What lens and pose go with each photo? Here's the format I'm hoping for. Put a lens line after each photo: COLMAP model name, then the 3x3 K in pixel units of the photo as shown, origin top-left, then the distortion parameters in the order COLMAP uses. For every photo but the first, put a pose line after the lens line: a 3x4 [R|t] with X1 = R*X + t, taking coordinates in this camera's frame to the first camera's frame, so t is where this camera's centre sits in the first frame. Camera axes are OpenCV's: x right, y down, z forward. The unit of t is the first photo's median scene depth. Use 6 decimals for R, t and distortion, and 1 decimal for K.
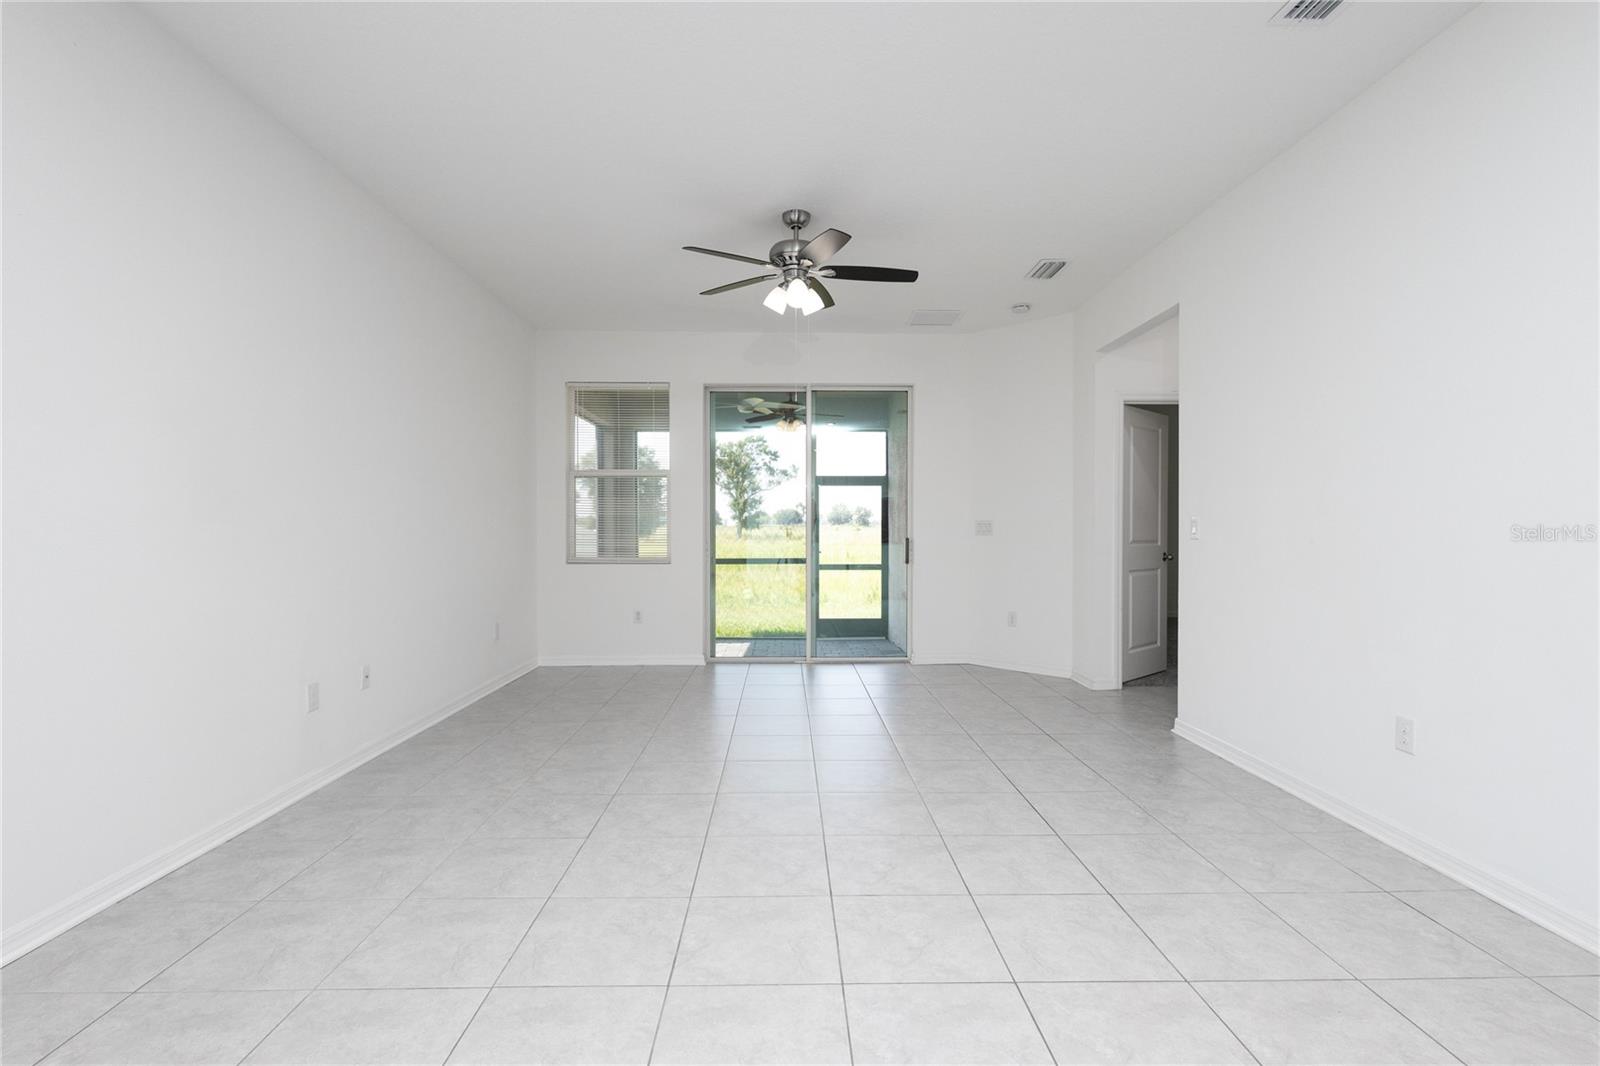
lens RADIAL K [[733.5, 0, 800.0], [0, 733.5, 533.0], [0, 0, 1]] dist [0.002884, 0.000183]
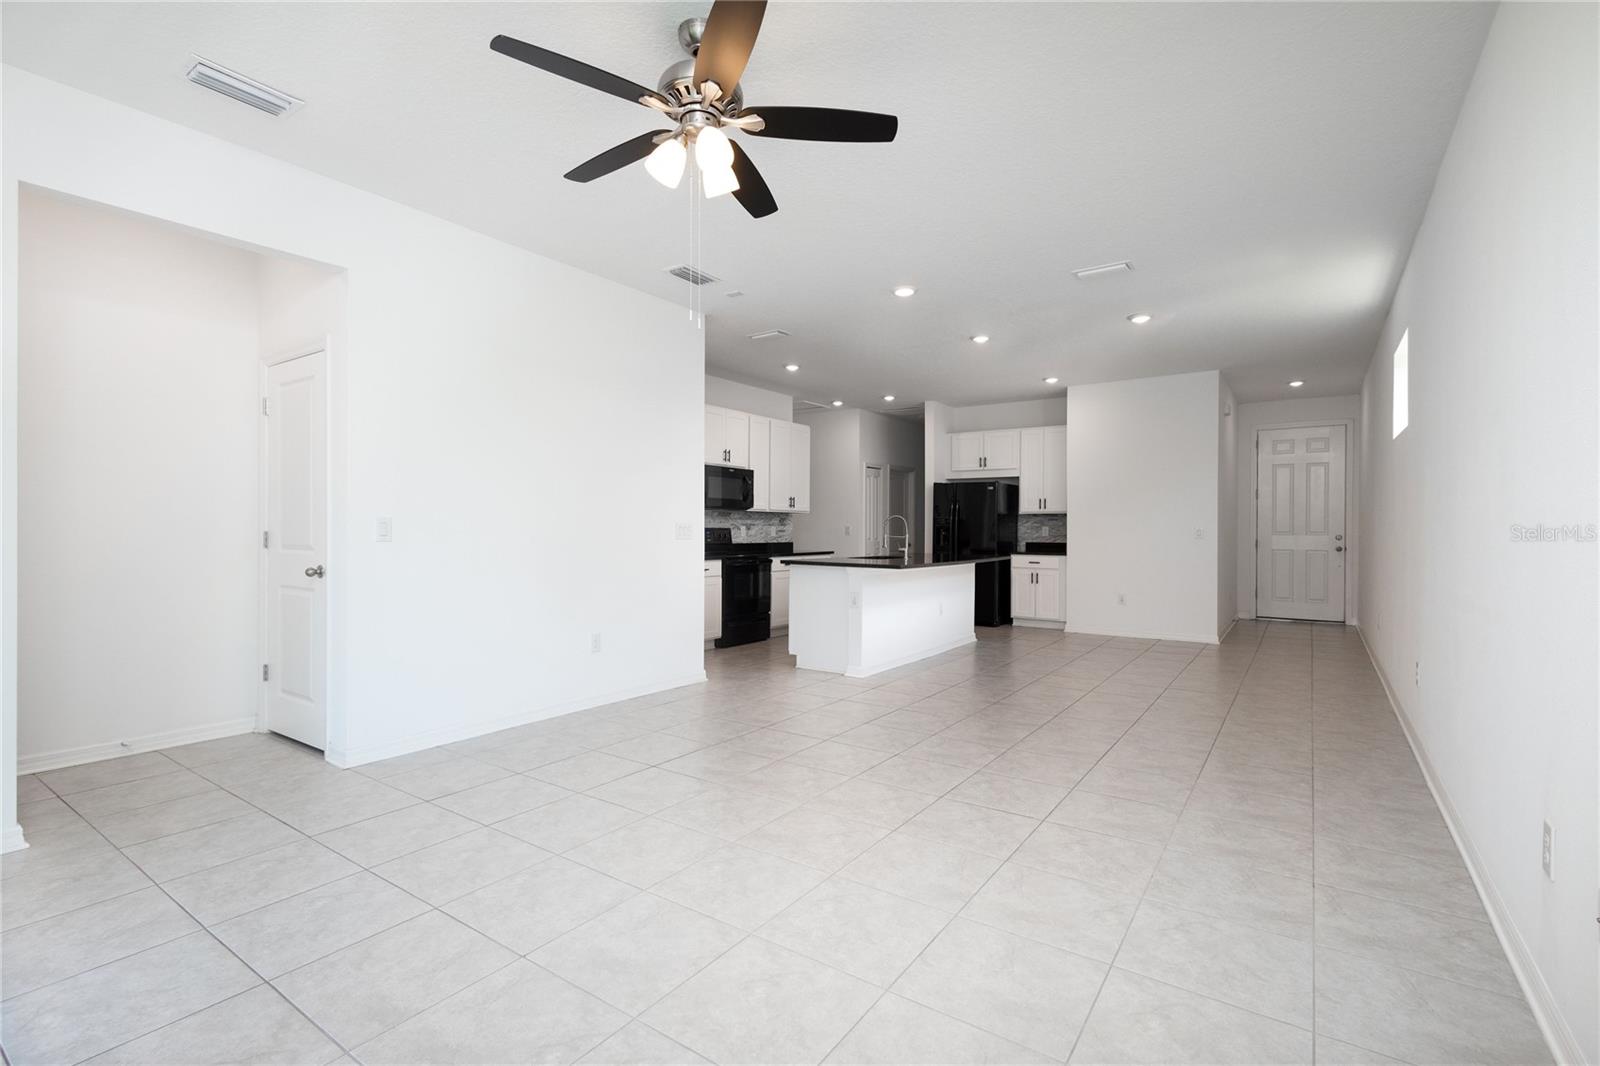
lens RADIAL K [[733.5, 0, 800.0], [0, 733.5, 533.0], [0, 0, 1]] dist [0.002884, 0.000183]
pose [[-0.807191, -0.004441, 0.590274, -0.663978], [-0.000267, 0.999974, 0.007159, -0.015379], [-0.590291, 0.005621, -0.807171, 2.171715]]
